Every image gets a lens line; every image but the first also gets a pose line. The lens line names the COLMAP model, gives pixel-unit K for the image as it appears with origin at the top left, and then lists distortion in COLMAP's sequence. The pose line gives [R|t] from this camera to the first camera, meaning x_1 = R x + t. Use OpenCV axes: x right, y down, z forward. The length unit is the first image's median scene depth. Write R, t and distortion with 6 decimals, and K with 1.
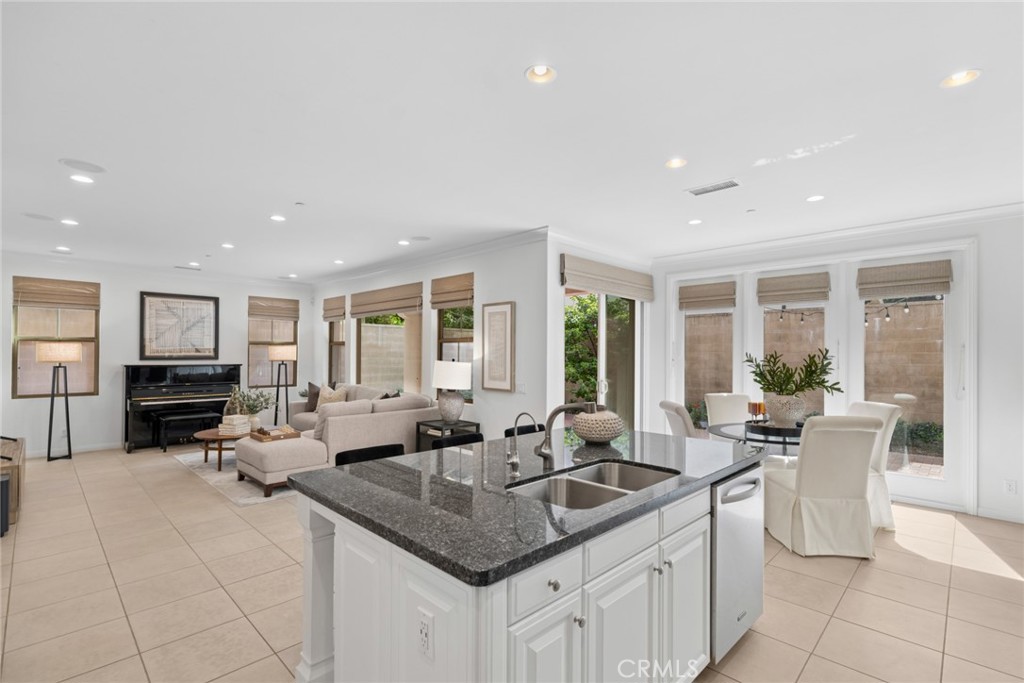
lens RADIAL K [[469.2, 0, 501.6], [0, 469.2, 351.5], [0, 0, 1]] dist [-0.004031, 0.002524]
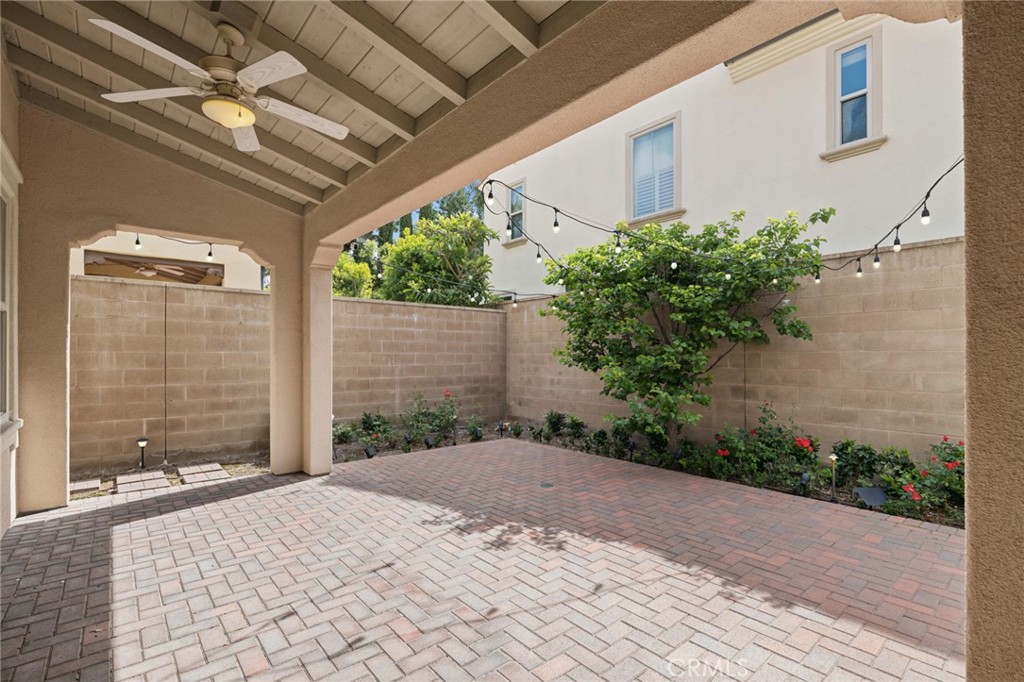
lens RADIAL K [[469.2, 0, 512.5], [0, 469.2, 352.9], [0, 0, 1]] dist [-0.004031, 0.002524]
pose [[0.997866, -0.007212, -0.064899, 0.122291], [0.007131, 0.999973, -0.001483, 0.032343], [0.064908, 0.001017, 0.997891, 0.851520]]
